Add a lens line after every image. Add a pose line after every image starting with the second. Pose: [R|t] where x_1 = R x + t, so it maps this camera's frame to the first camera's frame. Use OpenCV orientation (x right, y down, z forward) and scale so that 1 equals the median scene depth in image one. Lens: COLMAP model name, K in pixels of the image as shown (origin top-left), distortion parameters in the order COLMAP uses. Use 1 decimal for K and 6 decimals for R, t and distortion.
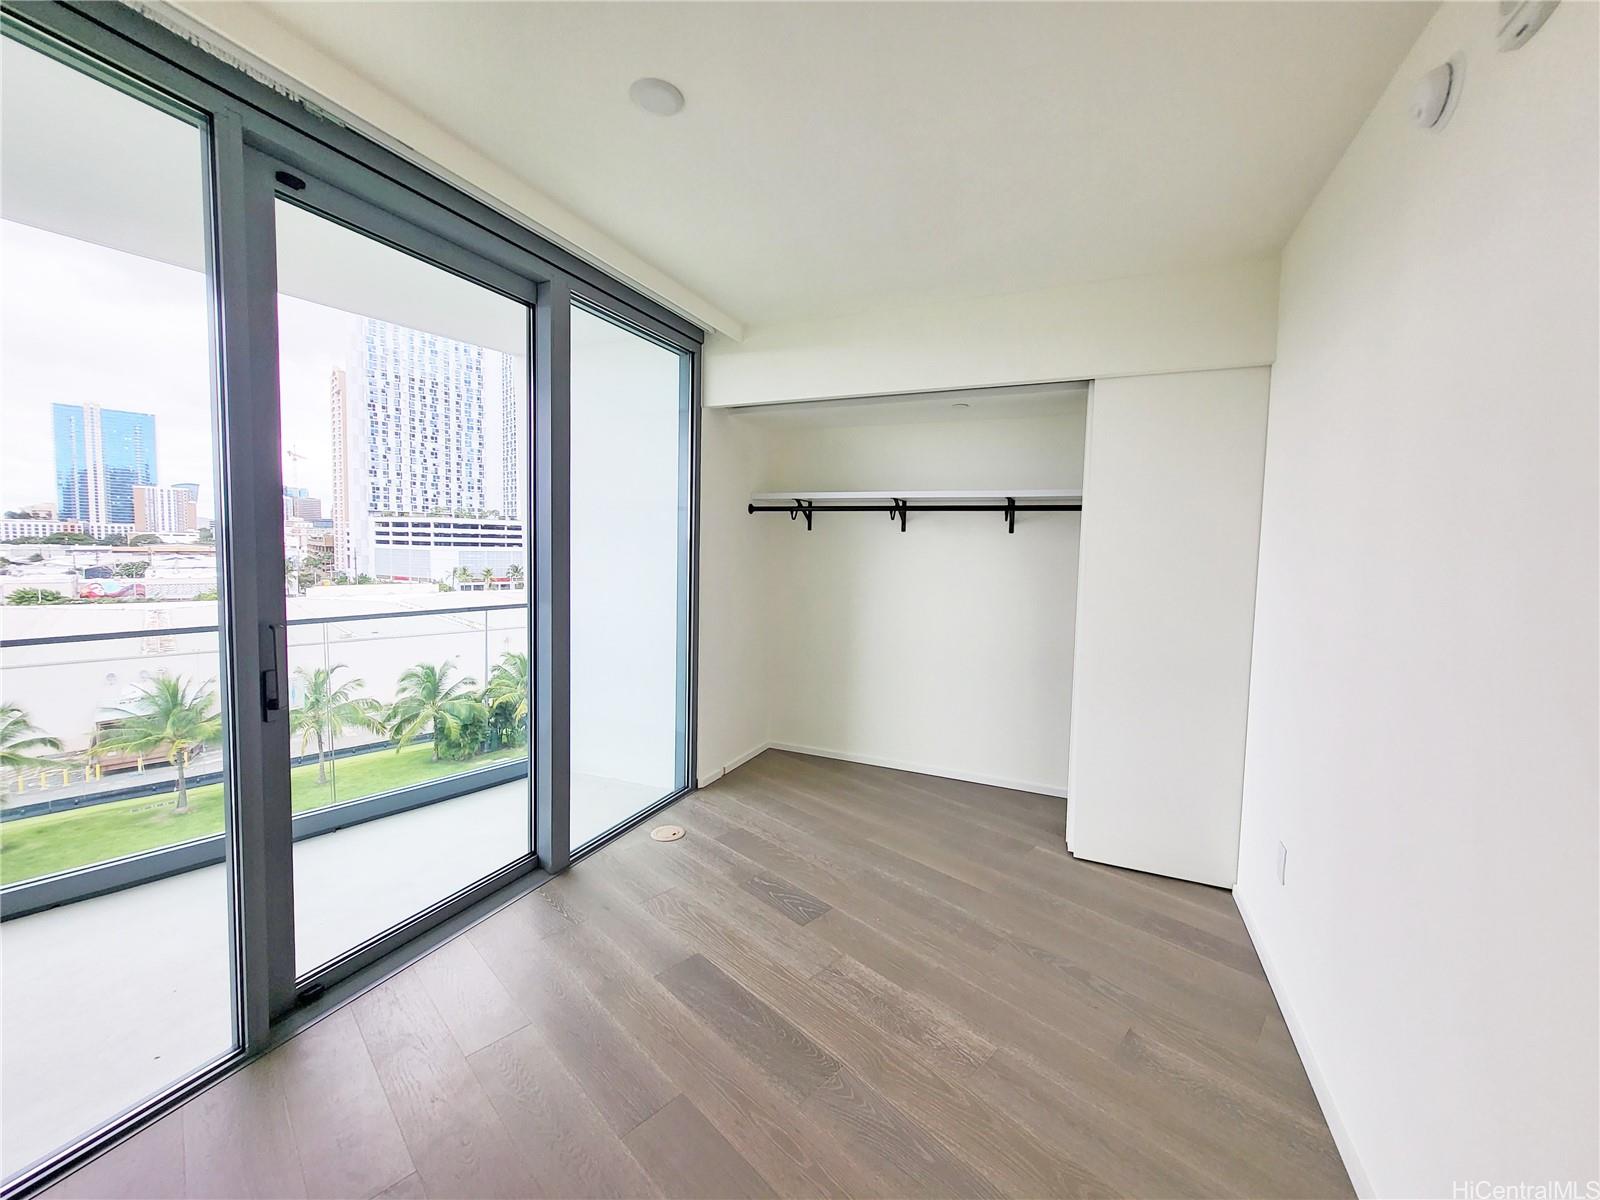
lens RADIAL K [[628.7, 0, 808.3], [0, 628.7, 581.8], [0, 0, 1]] dist [0.000586, 0.000530]
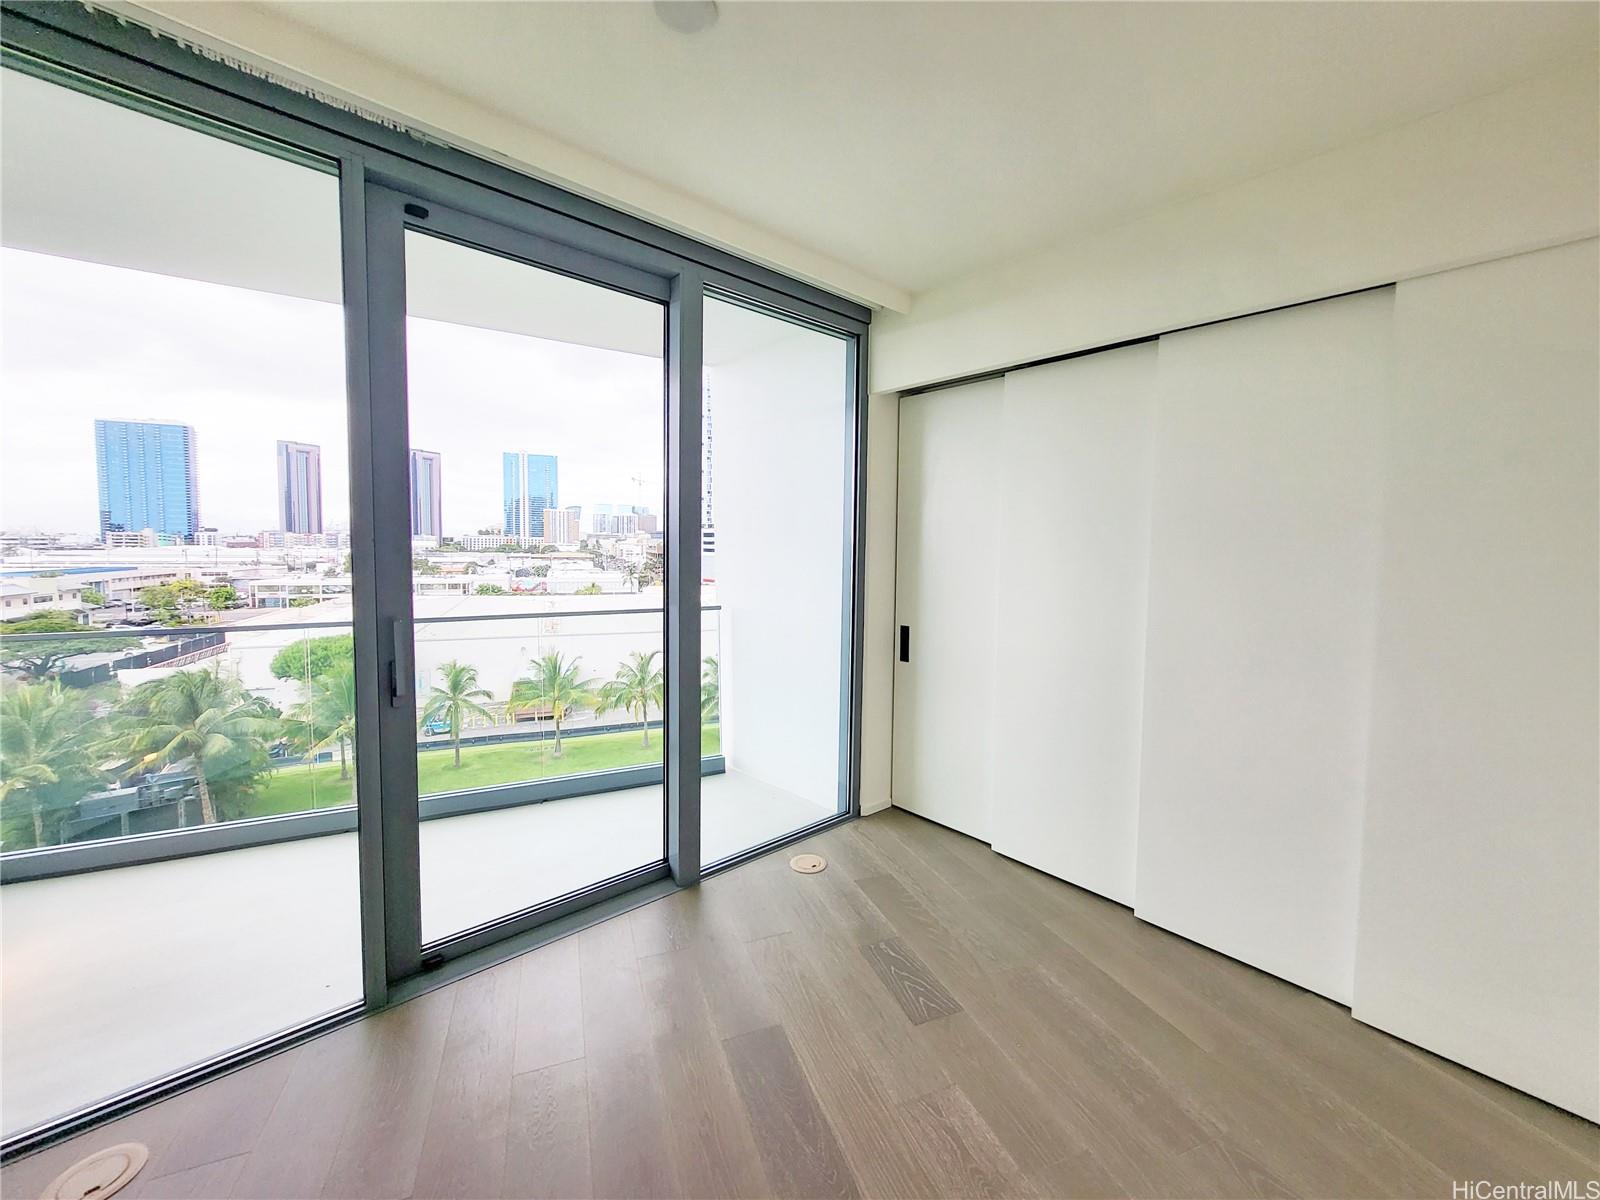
lens RADIAL K [[628.7, 0, 808.3], [0, 628.7, 581.8], [0, 0, 1]] dist [0.000586, 0.000530]
pose [[0.914282, 0.020833, -0.404542, 0.172065], [-0.023137, 0.999732, -0.000809, -0.010260], [0.404417, 0.010099, 0.914519, 0.203700]]
